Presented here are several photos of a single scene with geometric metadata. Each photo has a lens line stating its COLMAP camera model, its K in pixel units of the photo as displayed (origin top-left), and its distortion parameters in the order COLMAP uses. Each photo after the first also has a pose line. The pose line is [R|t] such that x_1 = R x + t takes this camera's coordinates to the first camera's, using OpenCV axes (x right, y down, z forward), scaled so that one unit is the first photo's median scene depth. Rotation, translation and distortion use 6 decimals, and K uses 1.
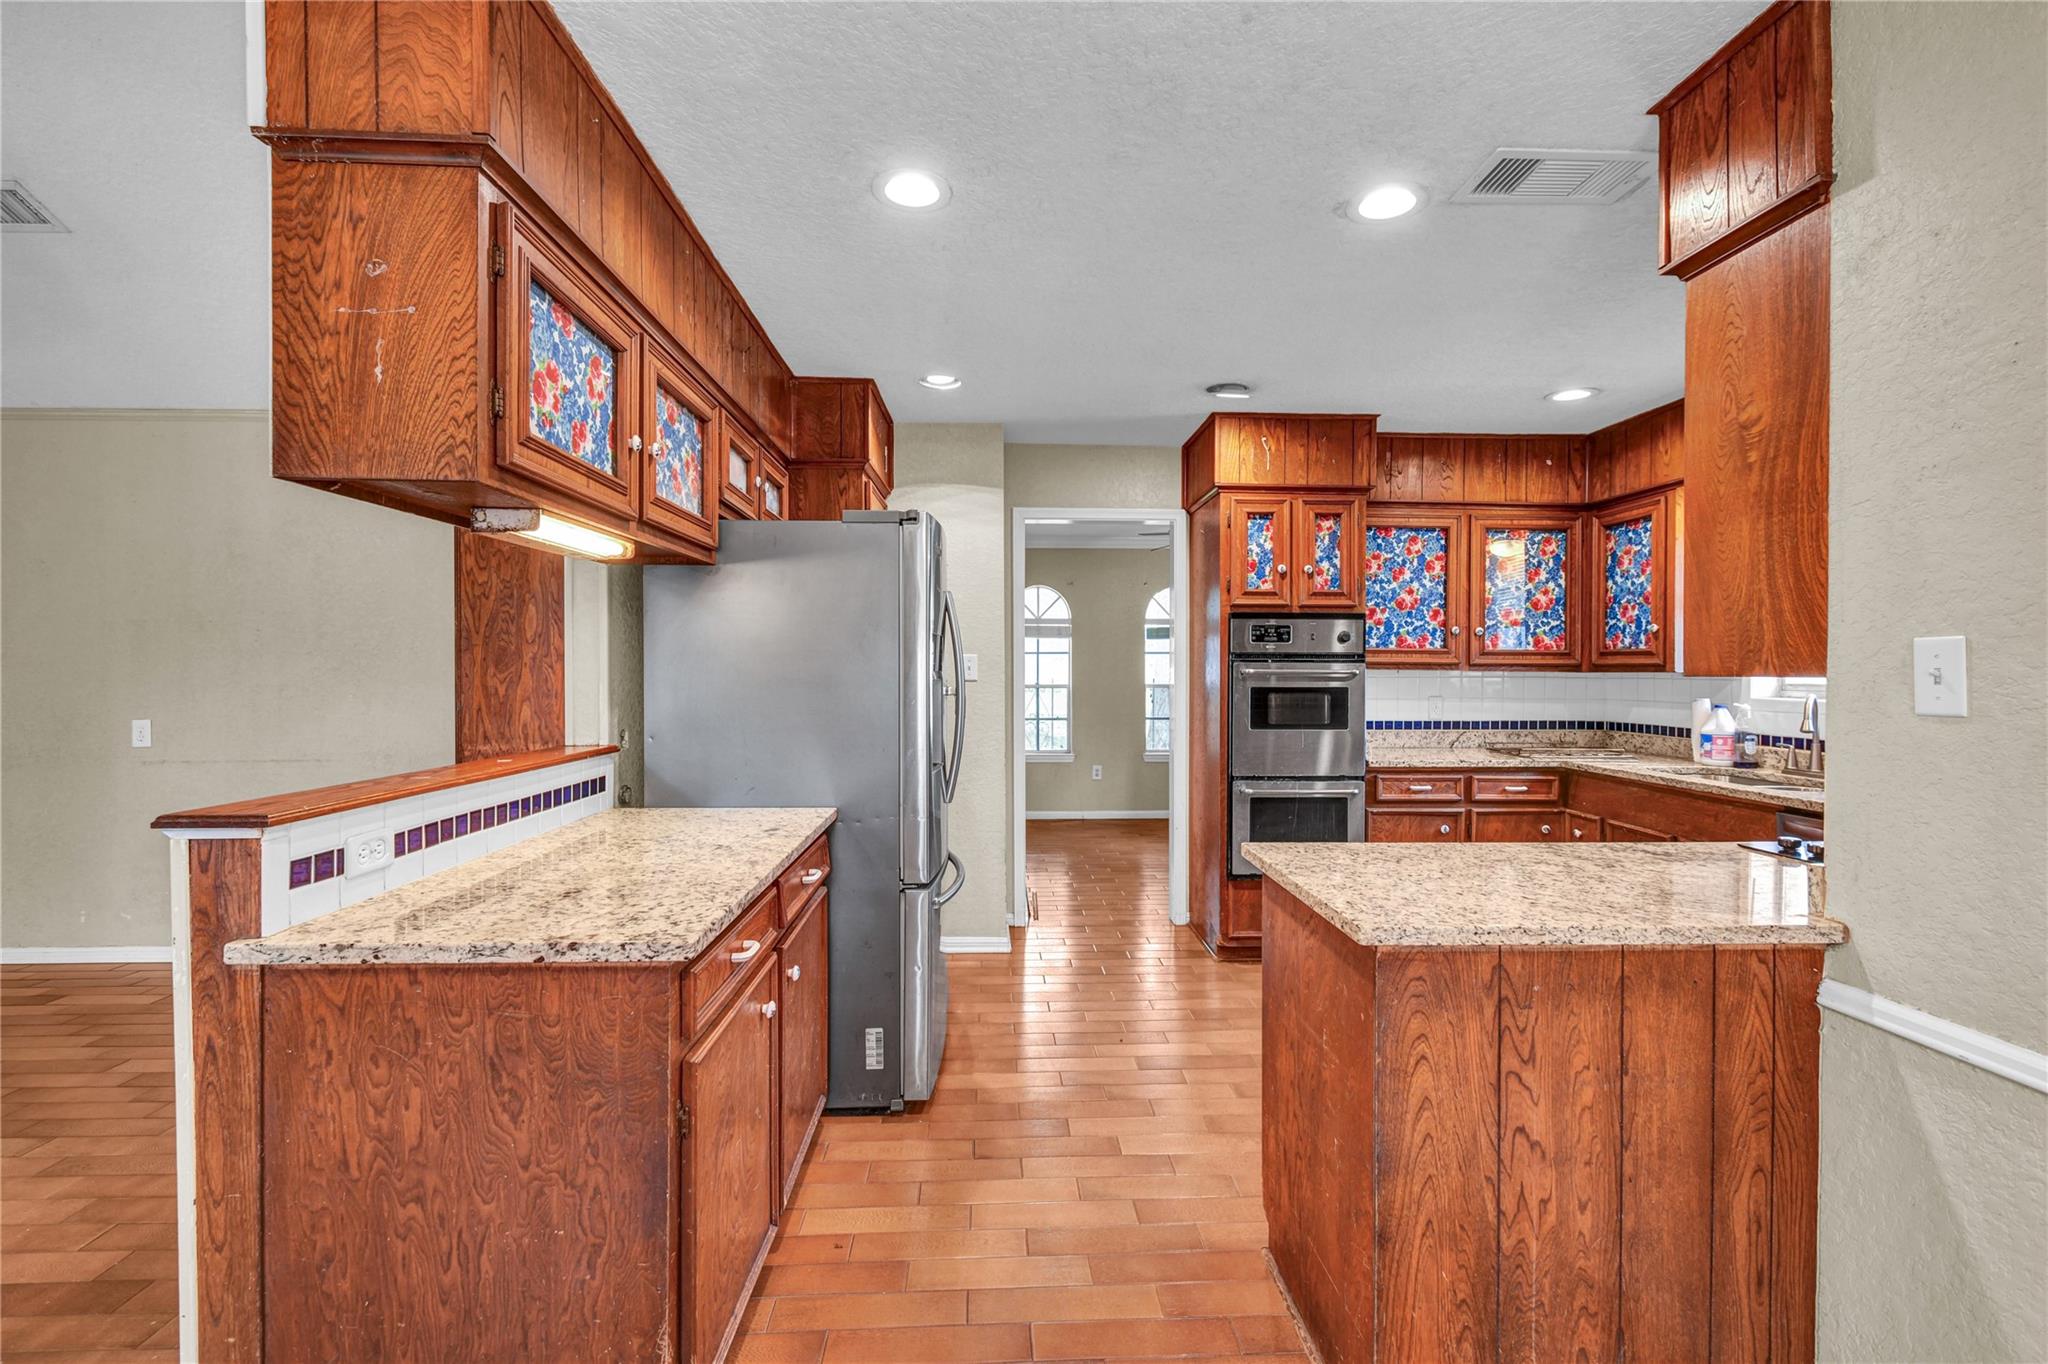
lens RADIAL K [[894.9, 0, 1027.0], [0, 894.9, 673.8], [0, 0, 1]] dist [0.001435, 0.000075]
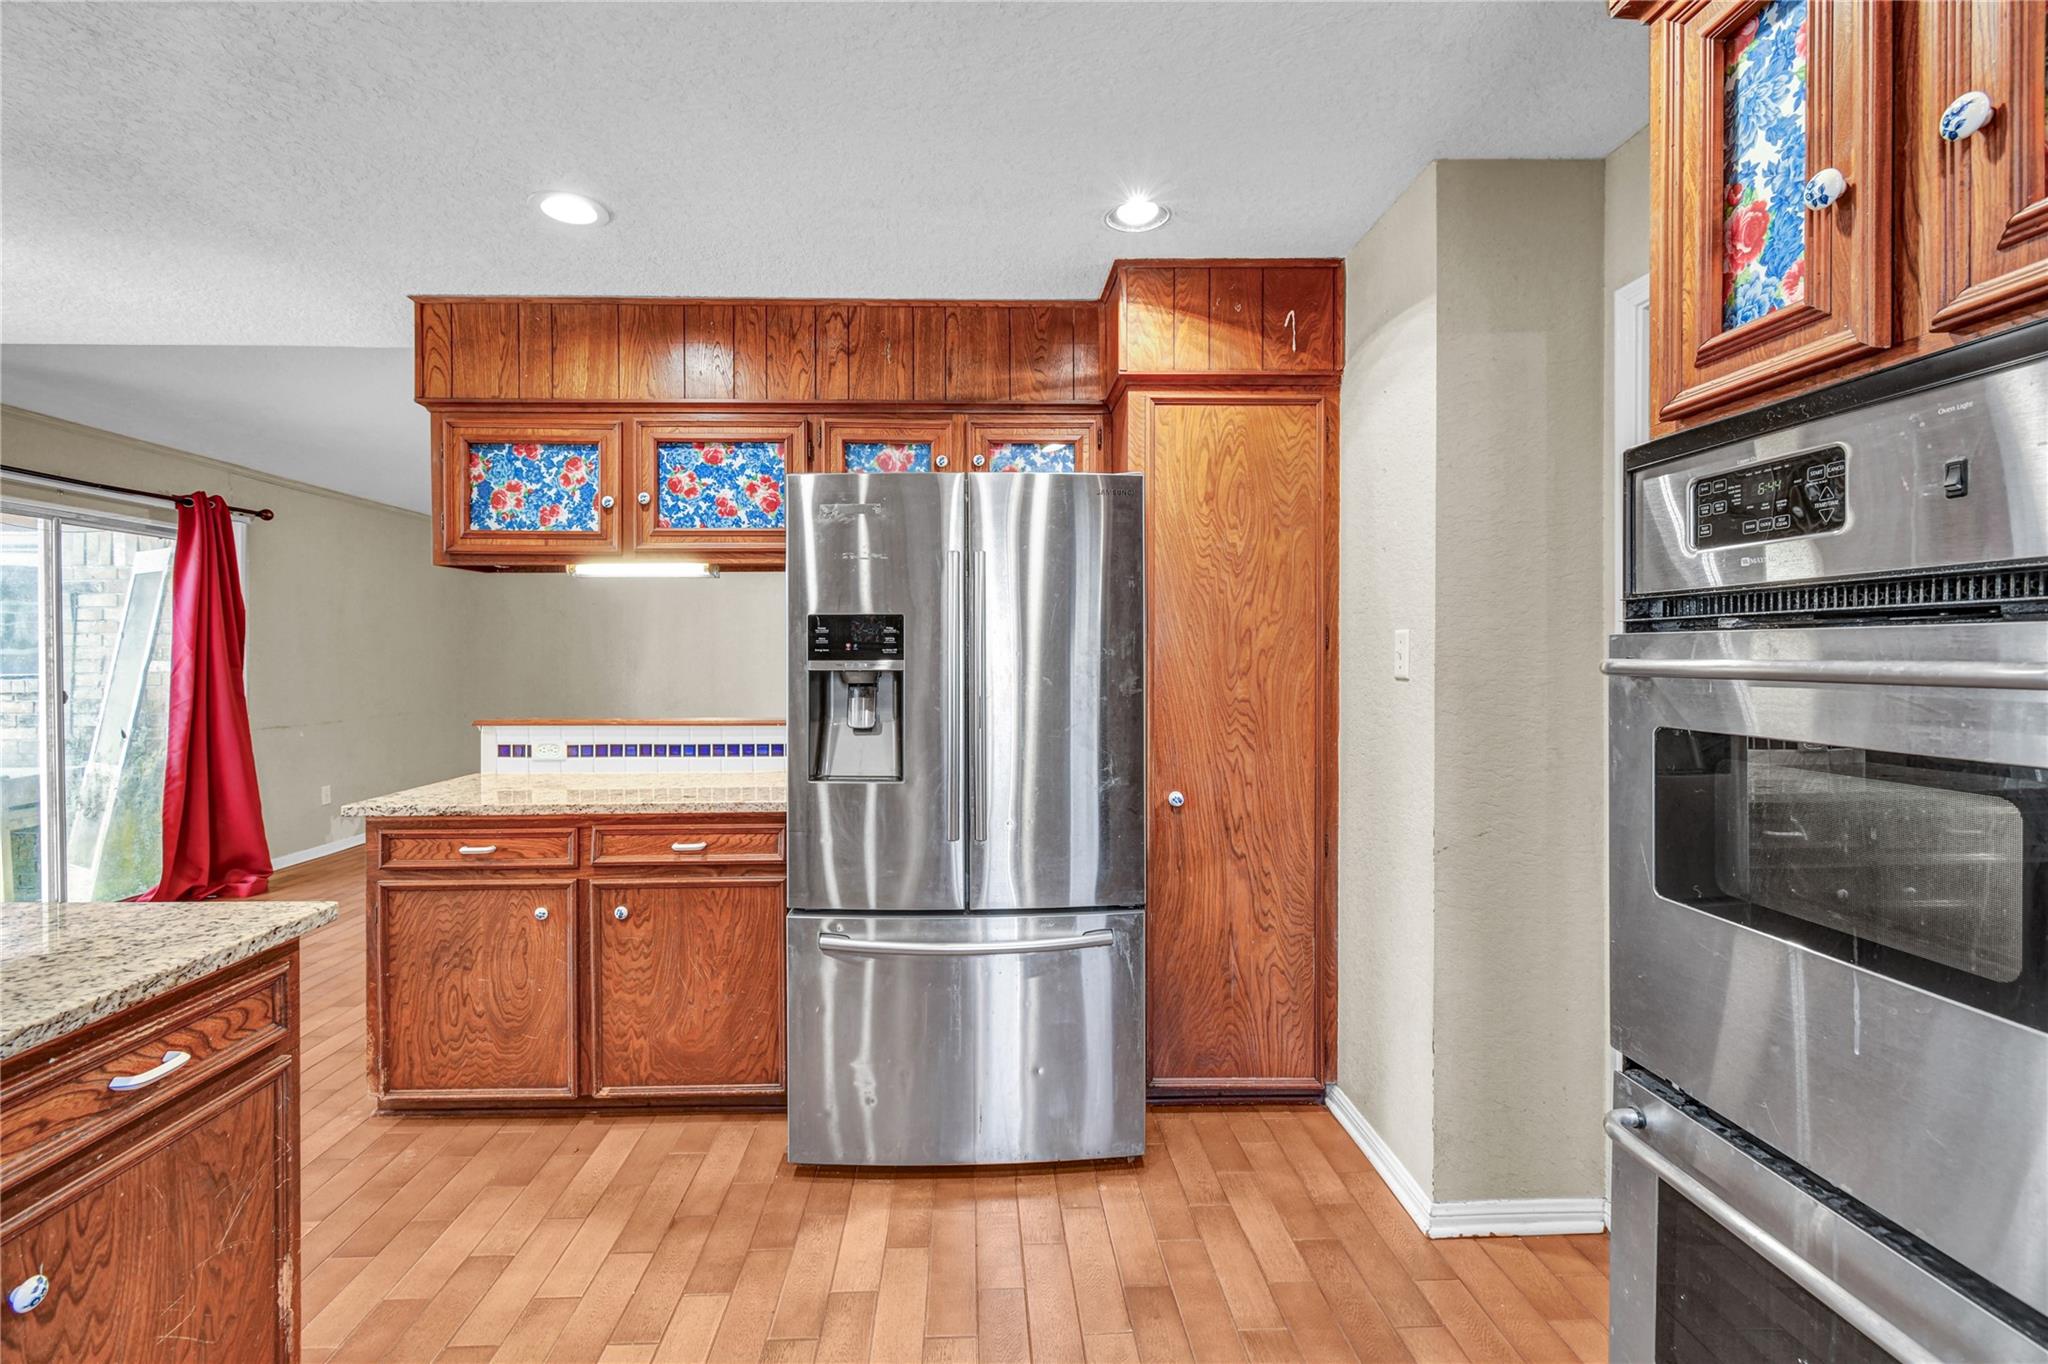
lens RADIAL K [[901.4, 0, 1011.0], [0, 901.4, 662.0], [0, 0, 1]] dist [-0.000875, -0.000337]
pose [[-0.001832, 0.004308, -0.999989, 1.043219], [-0.005843, 0.999974, 0.004319, -0.008300], [0.999981, 0.005851, -0.001807, 1.689752]]
